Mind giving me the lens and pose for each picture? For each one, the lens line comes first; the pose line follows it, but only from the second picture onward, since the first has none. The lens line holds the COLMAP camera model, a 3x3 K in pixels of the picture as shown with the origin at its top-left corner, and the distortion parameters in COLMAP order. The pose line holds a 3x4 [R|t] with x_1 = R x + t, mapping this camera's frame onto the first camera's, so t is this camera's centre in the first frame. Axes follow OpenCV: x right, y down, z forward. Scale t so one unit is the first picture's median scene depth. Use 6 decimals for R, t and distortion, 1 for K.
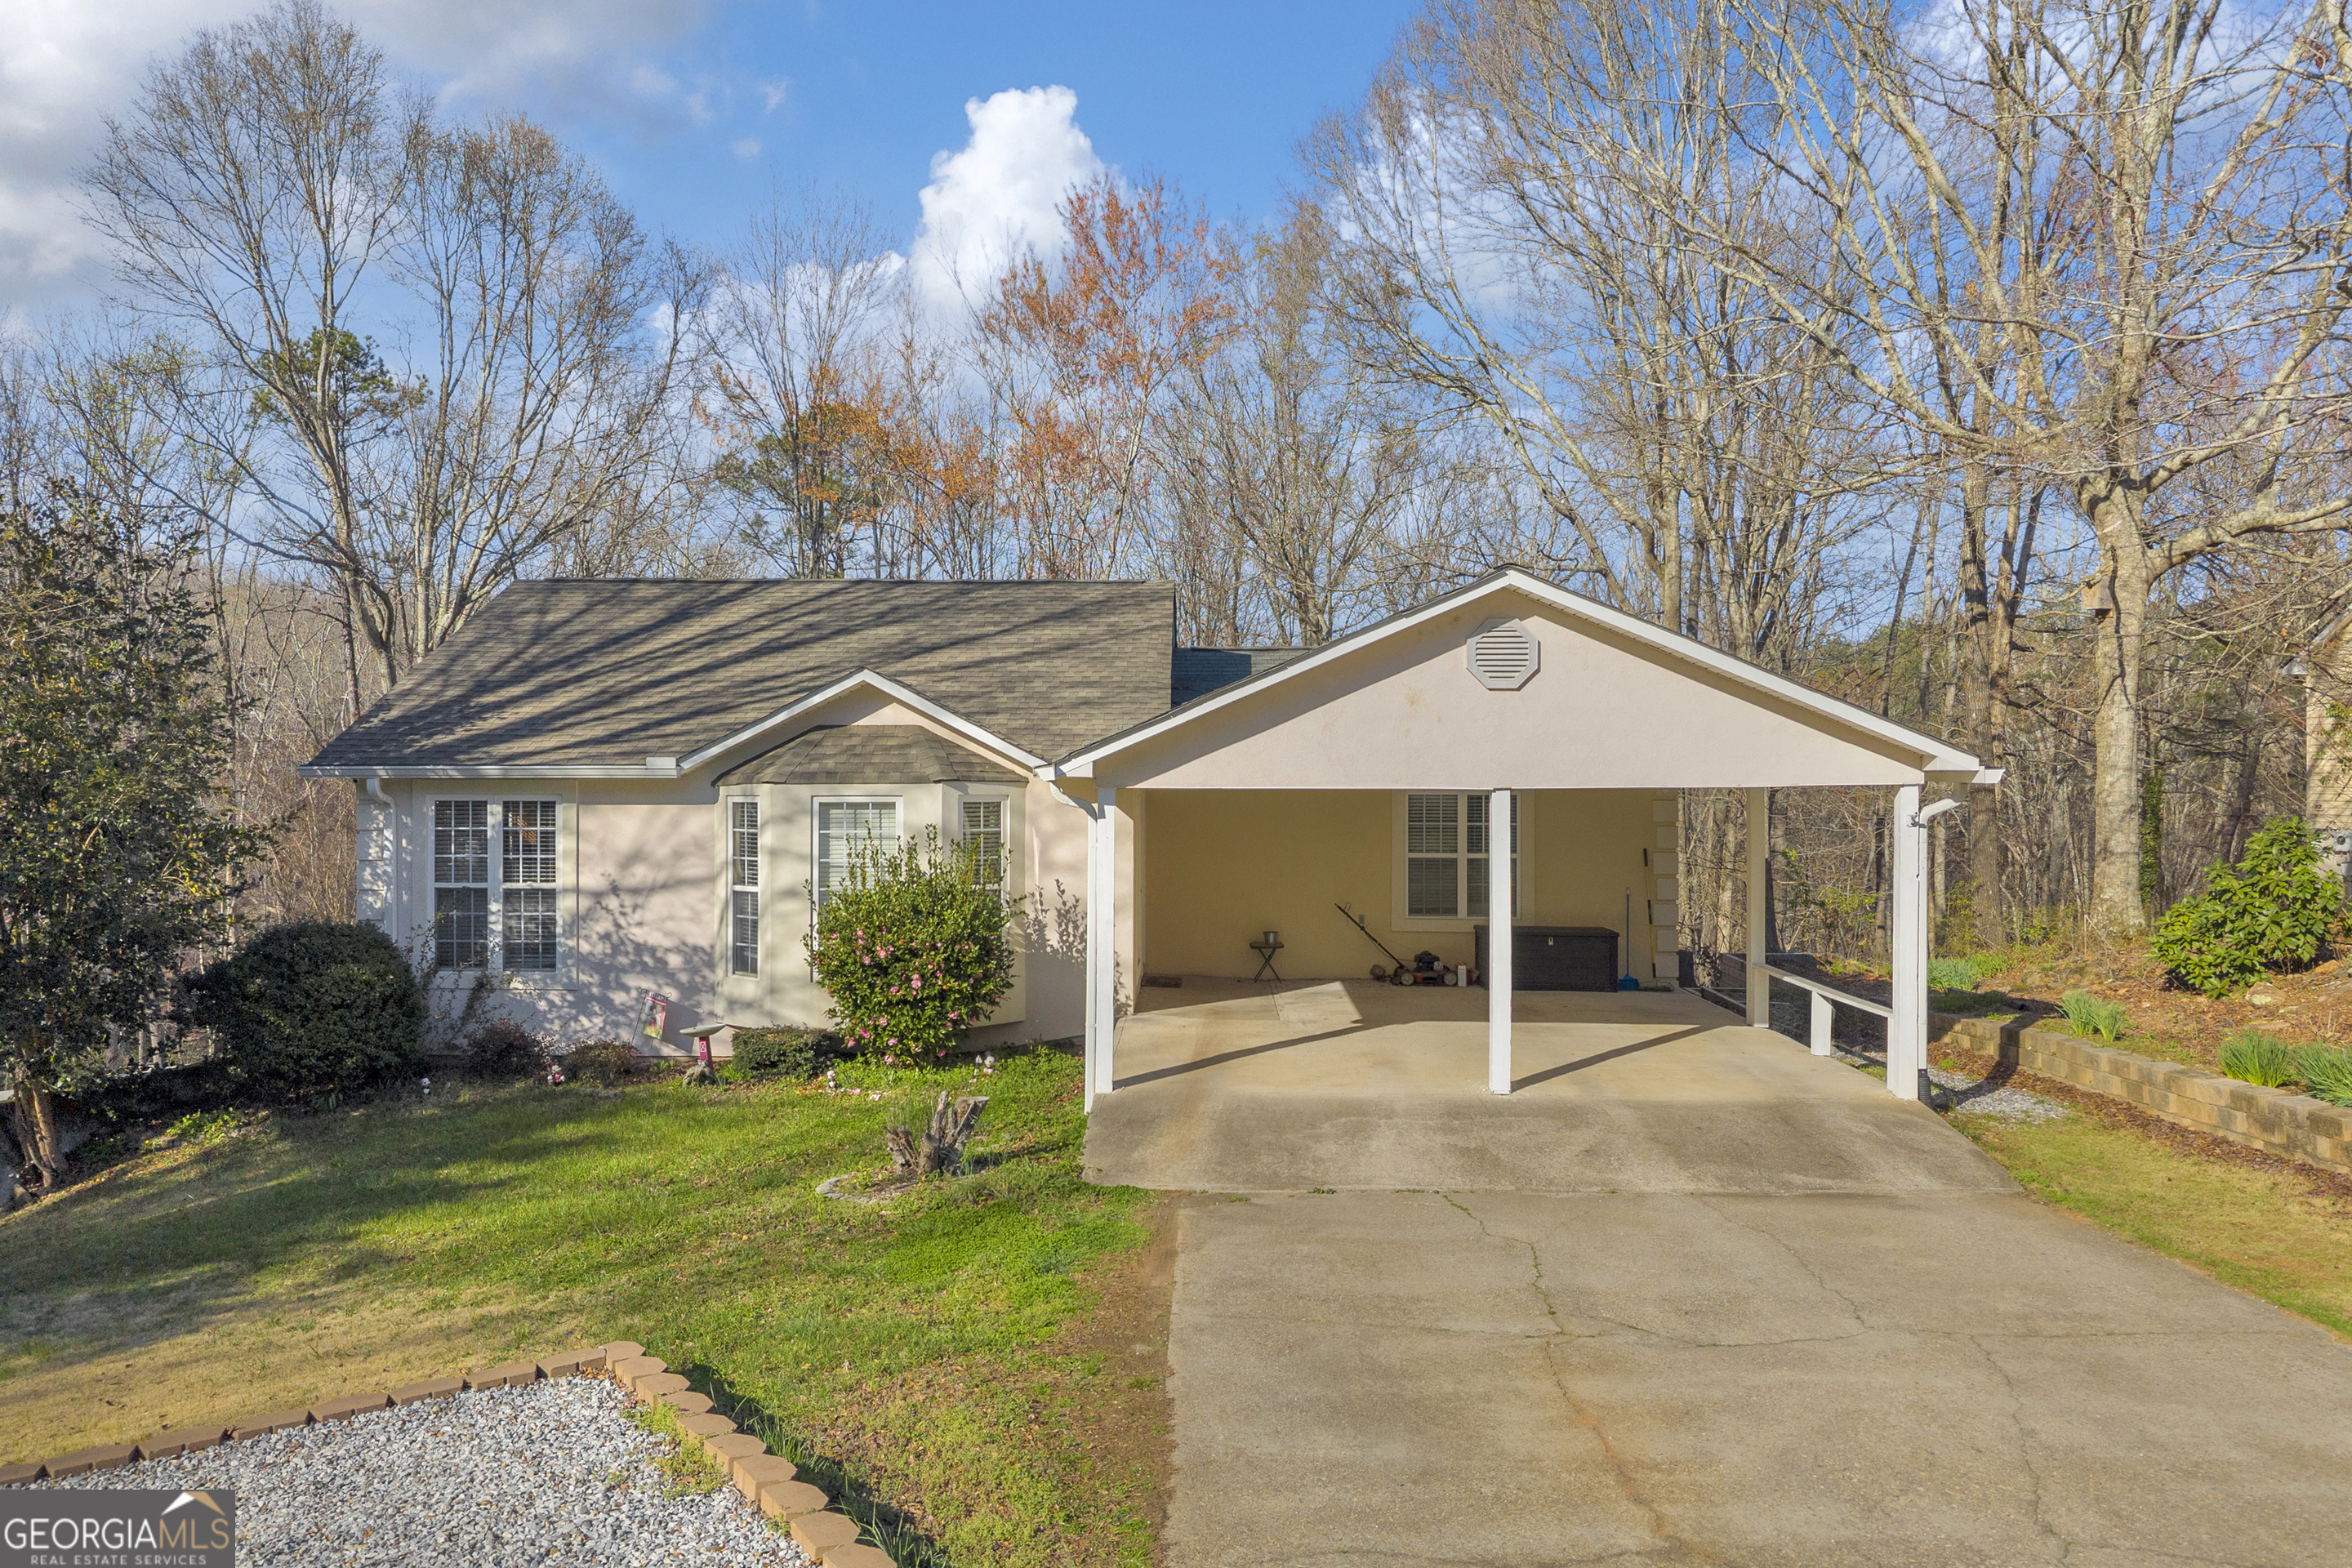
lens RADIAL K [[1068.1, 0, 1175.6], [0, 1068.1, 820.6], [0, 0, 1]] dist [0.009680, -0.000227]
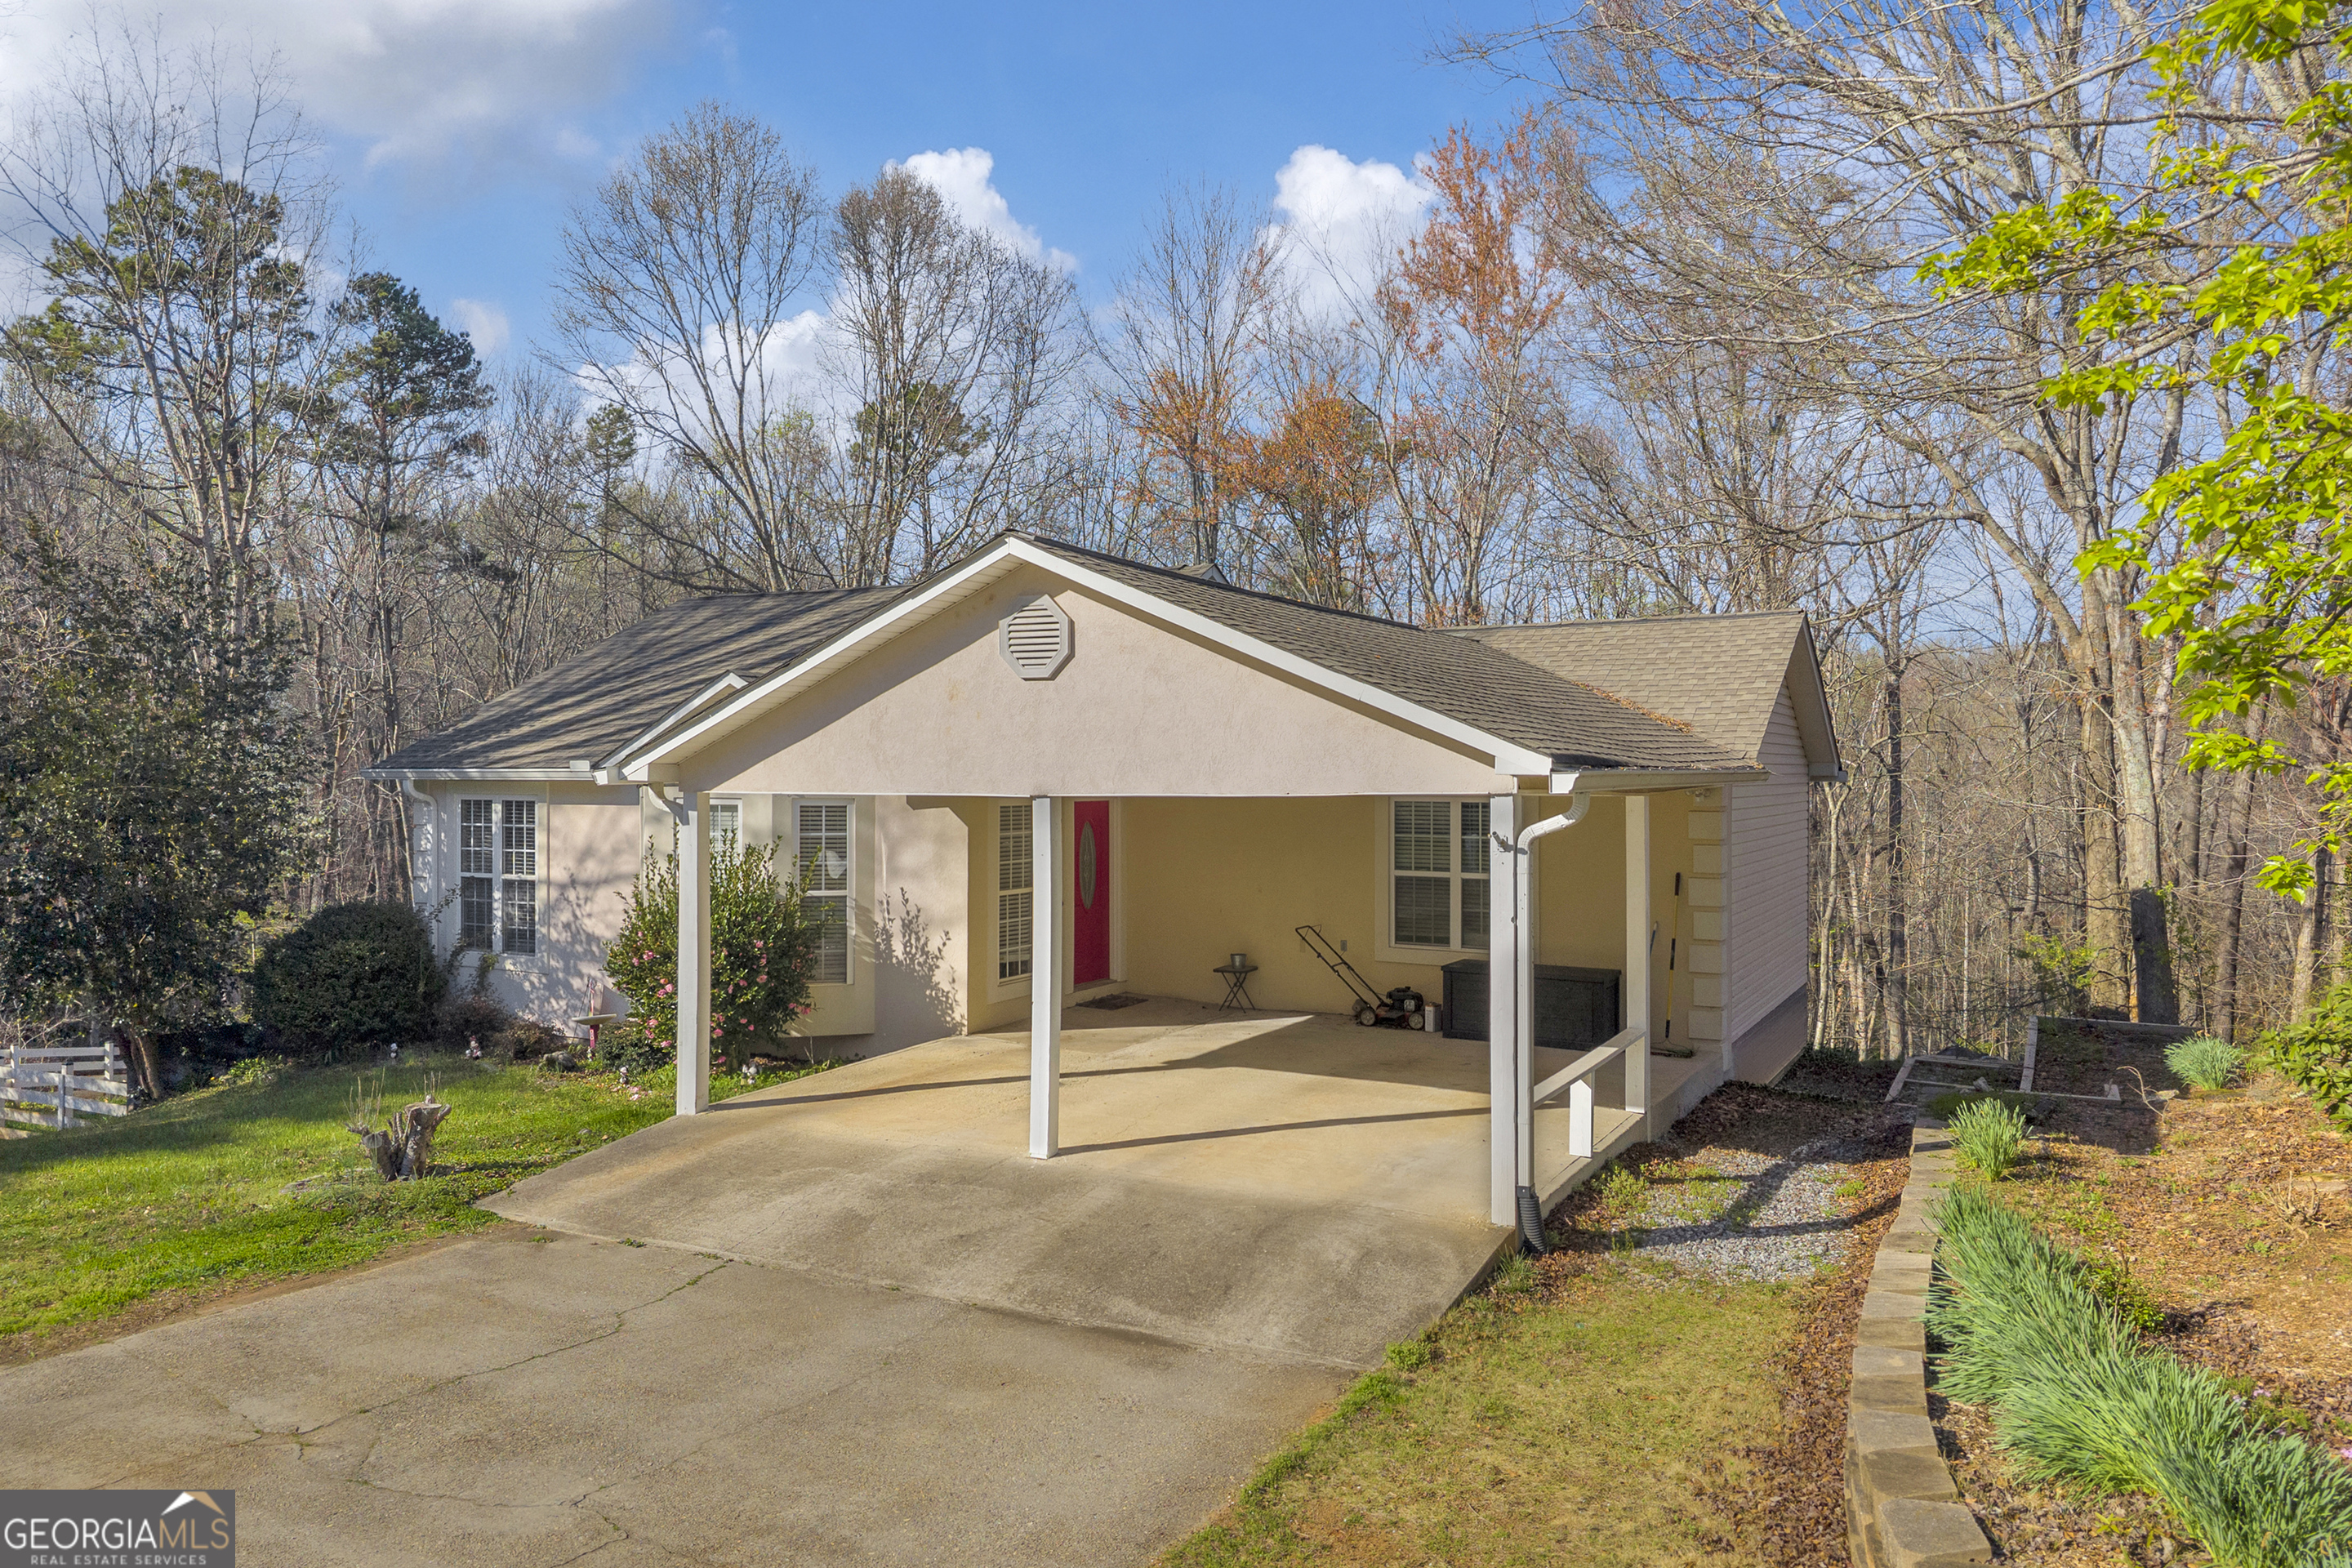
lens RADIAL K [[1123.8, 0, 1171.9], [0, 1123.8, 798.5], [0, 0, 1]] dist [-0.002092, 0.000227]
pose [[0.949133, 0.008436, -0.314762, 0.404506], [-0.015751, 0.999662, -0.020702, -0.006681], [0.314481, 0.024606, 0.948945, 0.111867]]
